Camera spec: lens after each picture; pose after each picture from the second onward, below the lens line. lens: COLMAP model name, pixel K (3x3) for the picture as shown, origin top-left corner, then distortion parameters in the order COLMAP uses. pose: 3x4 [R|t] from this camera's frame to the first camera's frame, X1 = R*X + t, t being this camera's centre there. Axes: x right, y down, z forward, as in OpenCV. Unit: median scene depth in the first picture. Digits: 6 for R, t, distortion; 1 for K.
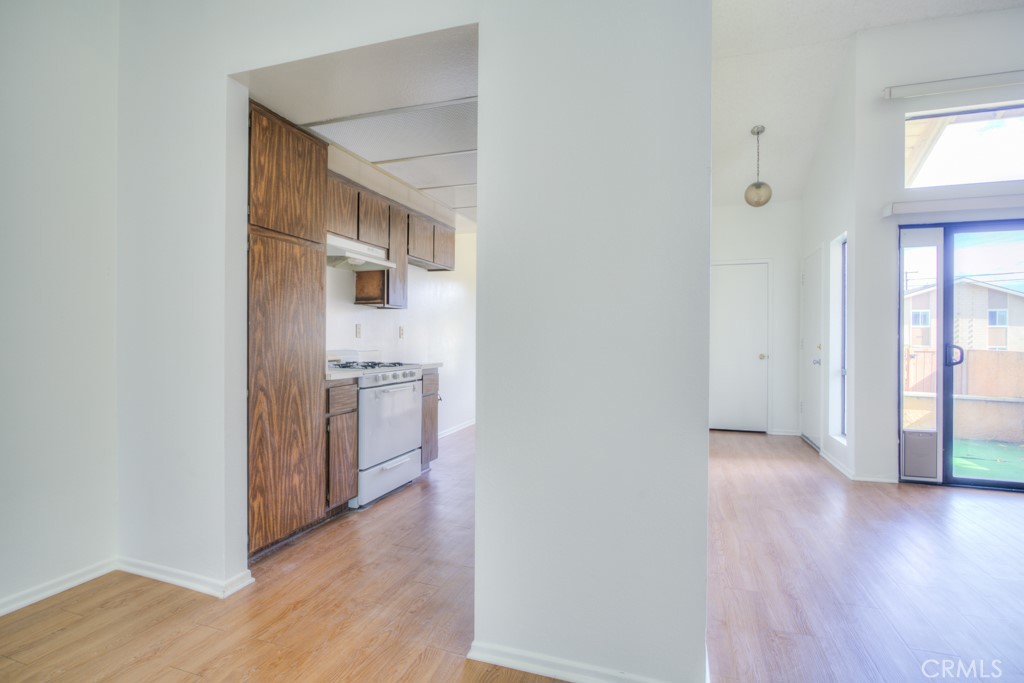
lens RADIAL K [[502.2, 0, 512.0], [0, 502.2, 341.5], [0, 0, 1]] dist [-0.009078, 0.000485]
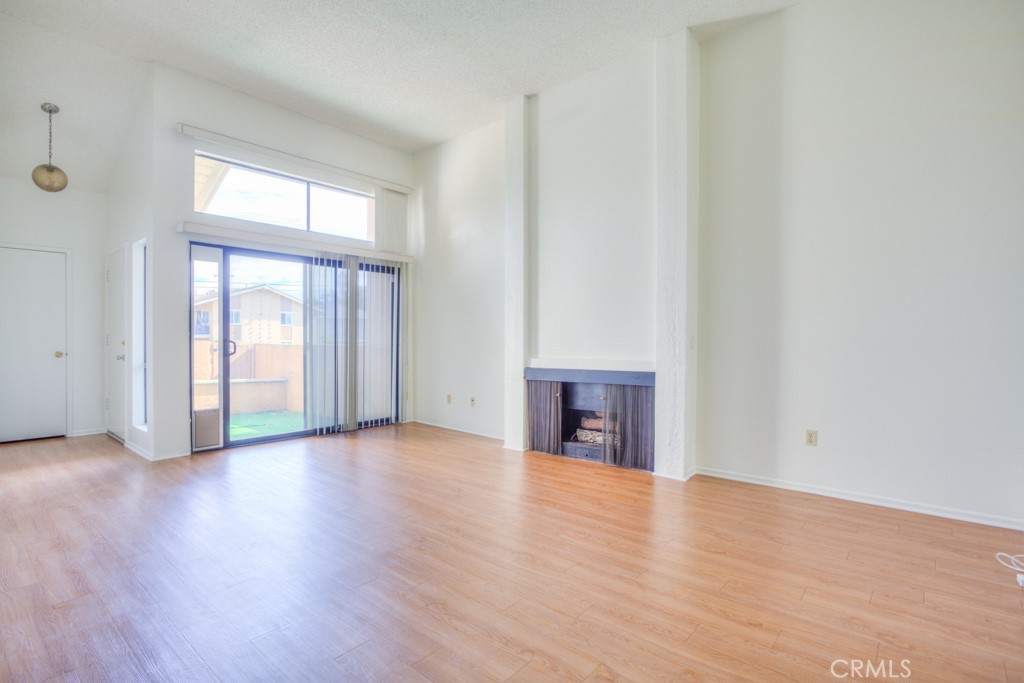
lens RADIAL K [[496.1, 0, 508.0], [0, 496.1, 341.5], [0, 0, 1]] dist [-0.012895, 0.001052]
pose [[0.374657, -0.009224, 0.927118, -0.044014], [0.000862, 0.999954, 0.009600, -0.001645], [-0.927163, -0.002797, 0.374647, -0.163995]]
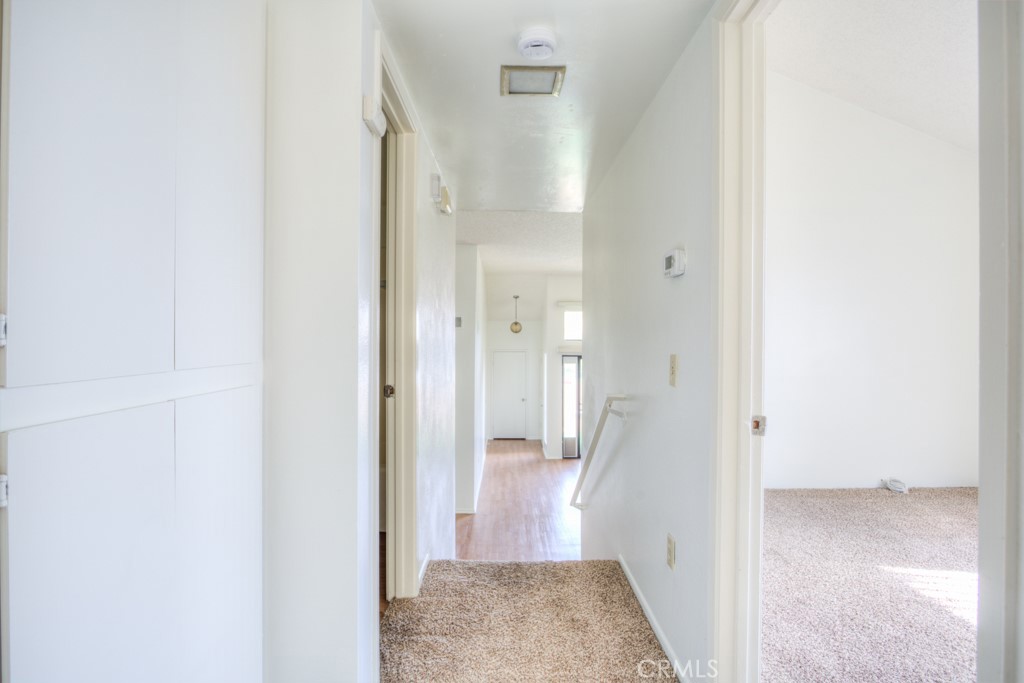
lens RADIAL K [[496.1, 0, 508.0], [0, 496.1, 341.5], [0, 0, 1]] dist [-0.012895, 0.001052]
pose [[0.944671, 0.001407, 0.328016, -0.307695], [0.001056, 0.999973, -0.007331, -0.296488], [-0.328018, 0.007272, 0.944644, -1.306170]]
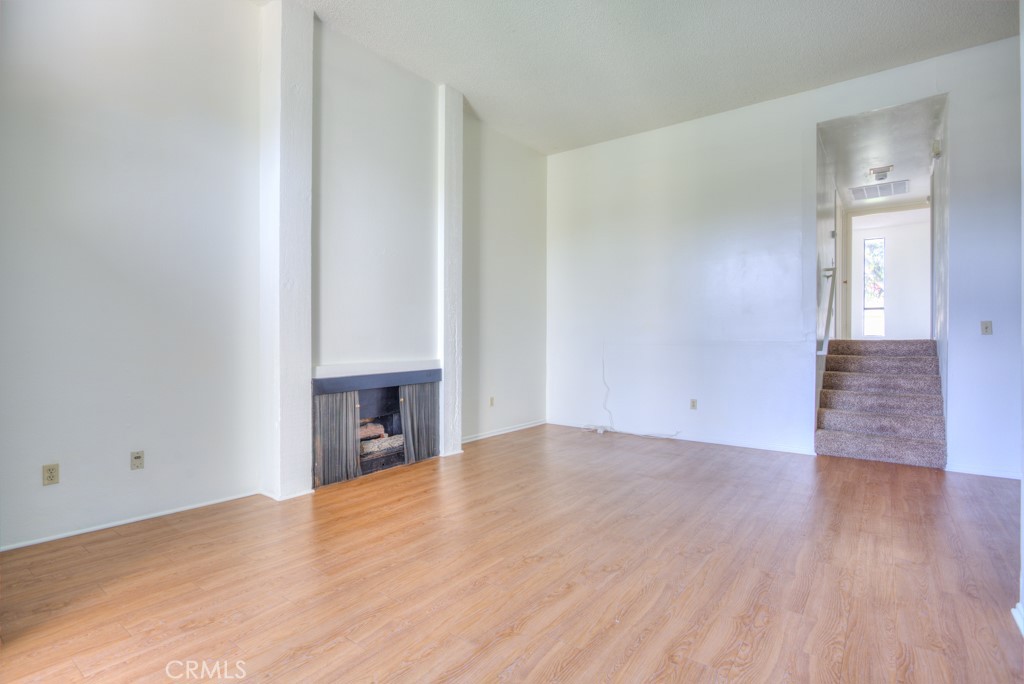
lens RADIAL K [[502.2, 0, 512.0], [0, 502.2, 342.0], [0, 0, 1]] dist [-0.009078, 0.000485]
pose [[-0.948151, 0.006957, 0.317745, 0.504043], [0.006718, 0.999976, -0.001848, 0.013517], [-0.317751, 0.000382, -0.948174, 1.081237]]
